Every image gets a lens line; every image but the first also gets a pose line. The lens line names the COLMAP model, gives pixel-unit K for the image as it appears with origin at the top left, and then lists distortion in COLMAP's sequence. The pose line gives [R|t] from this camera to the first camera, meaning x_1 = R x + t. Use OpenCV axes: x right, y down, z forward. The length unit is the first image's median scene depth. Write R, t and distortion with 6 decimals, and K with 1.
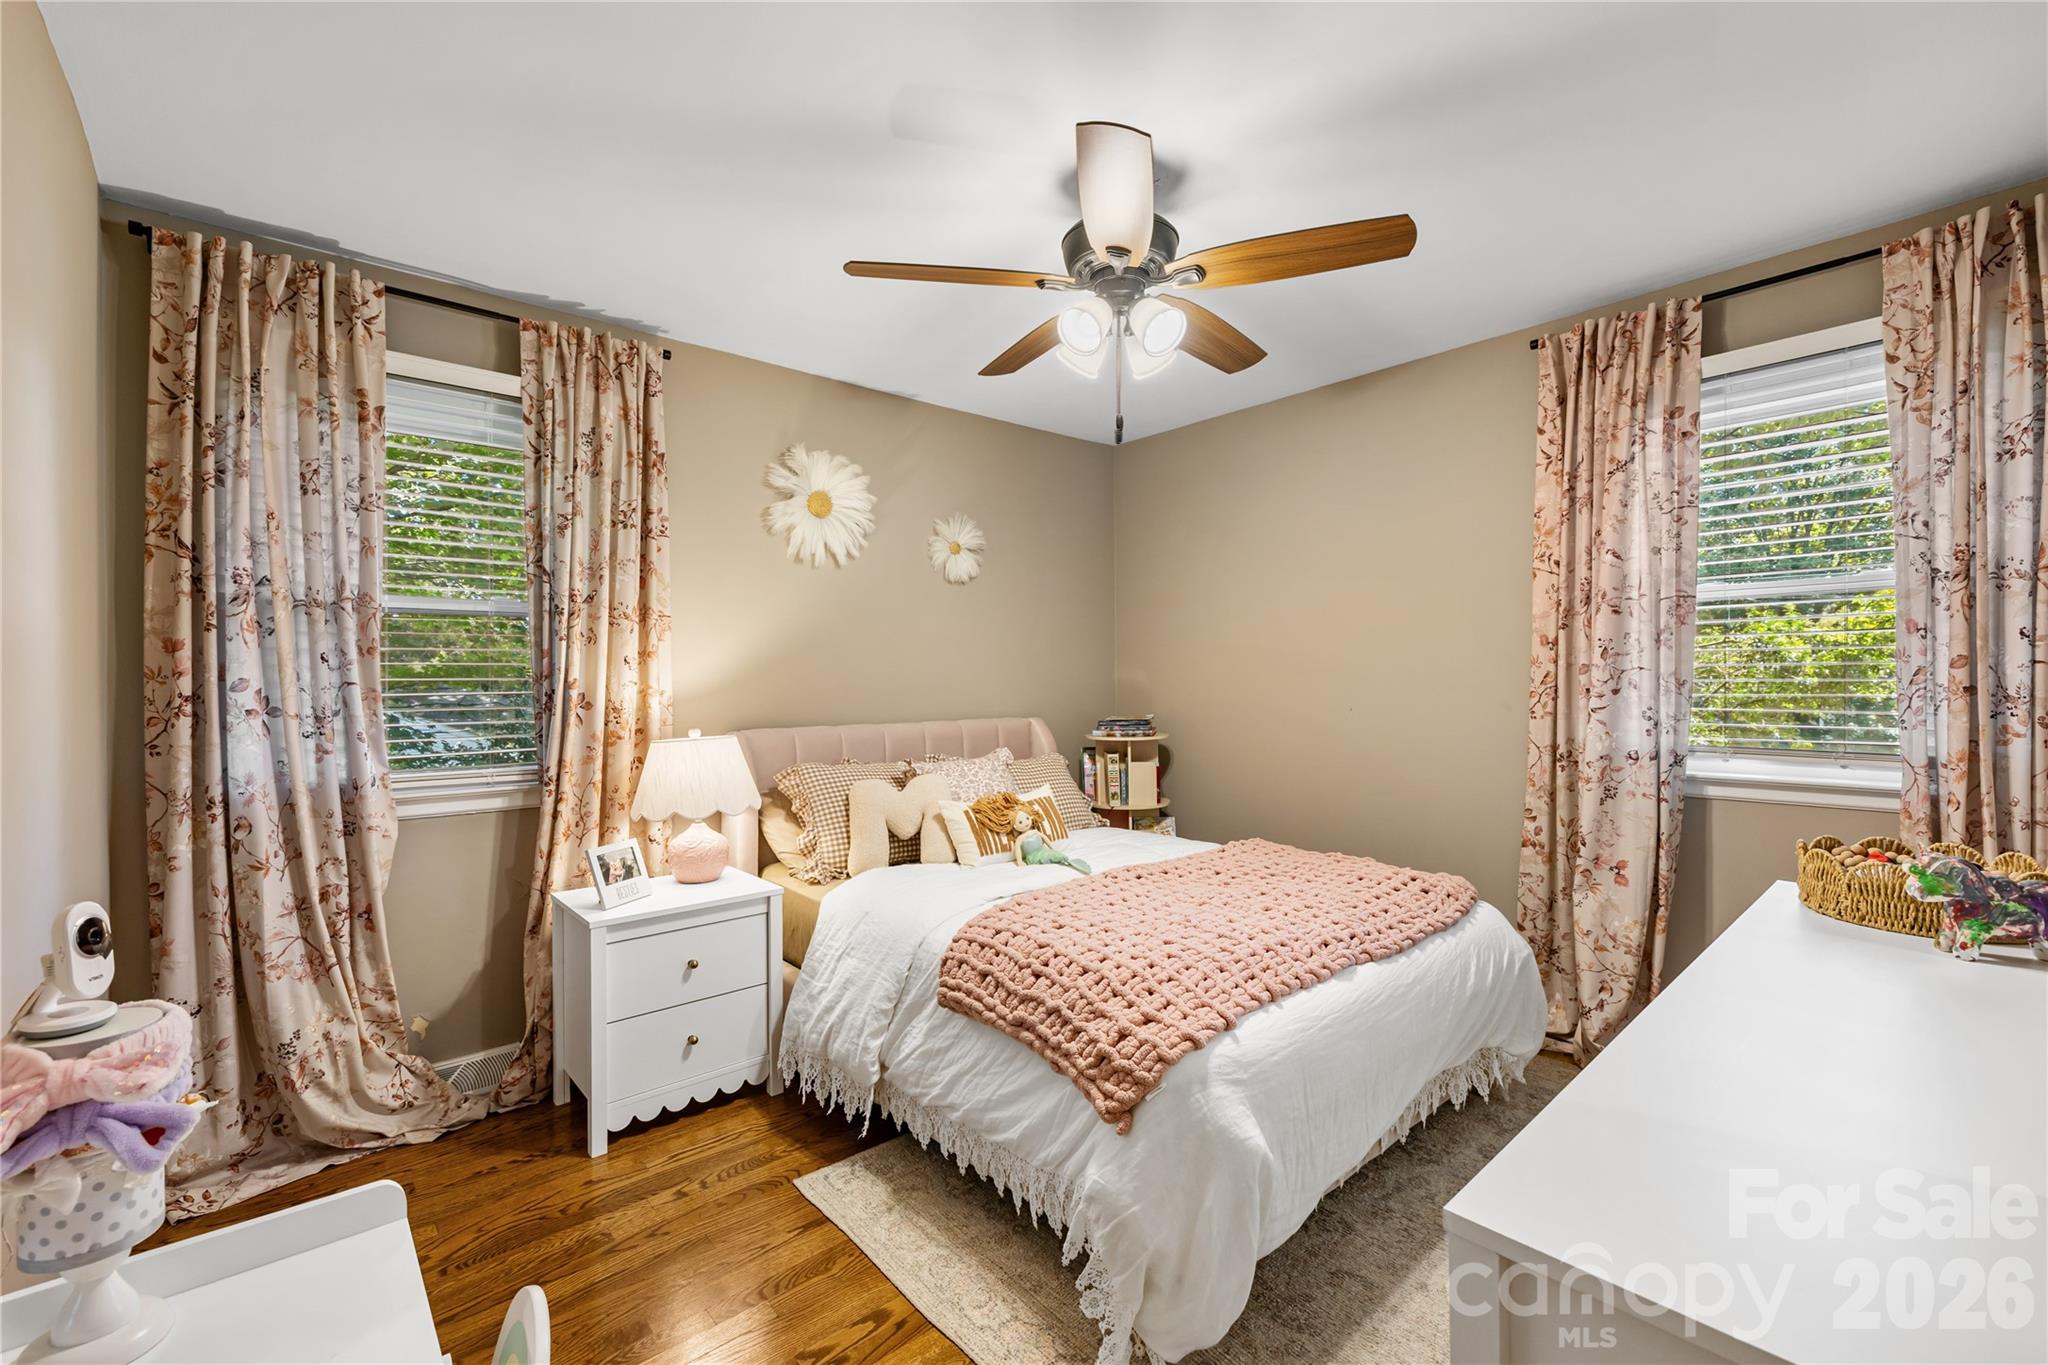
lens RADIAL K [[871.3, 0, 1019.8], [0, 871.3, 682.0], [0, 0, 1]] dist [0.001830, -0.000591]
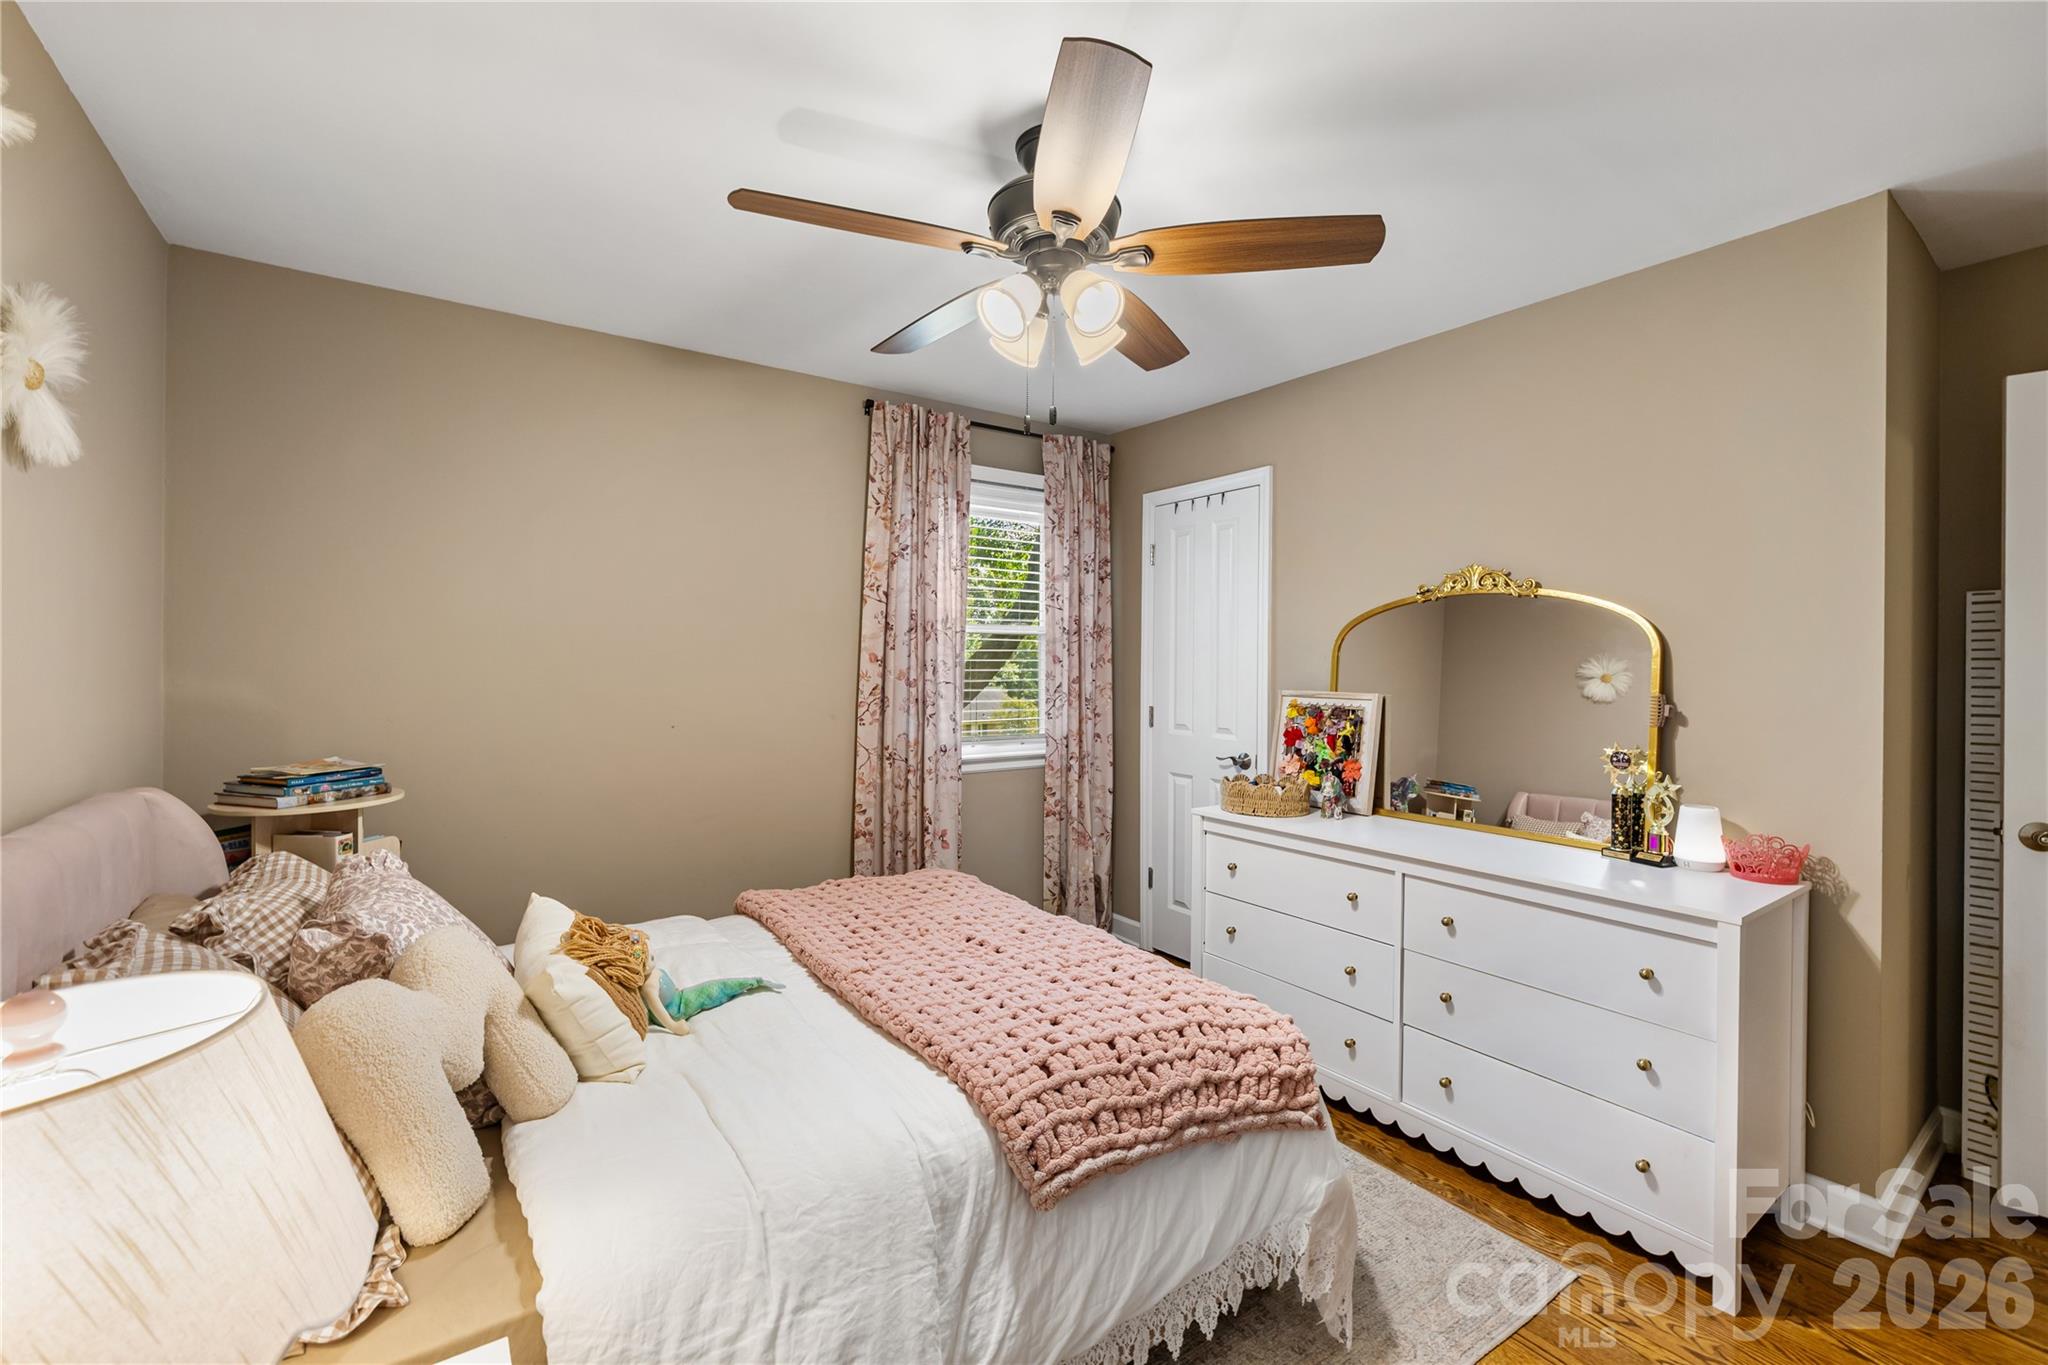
lens RADIAL K [[871.3, 0, 1019.5], [0, 871.3, 672.6], [0, 0, 1]] dist [0.001830, -0.000591]
pose [[0.094220, -0.001774, 0.995550, -0.757889], [-0.000322, 0.999998, 0.001812, -0.042432], [-0.995551, -0.000491, 0.094219, 0.958070]]
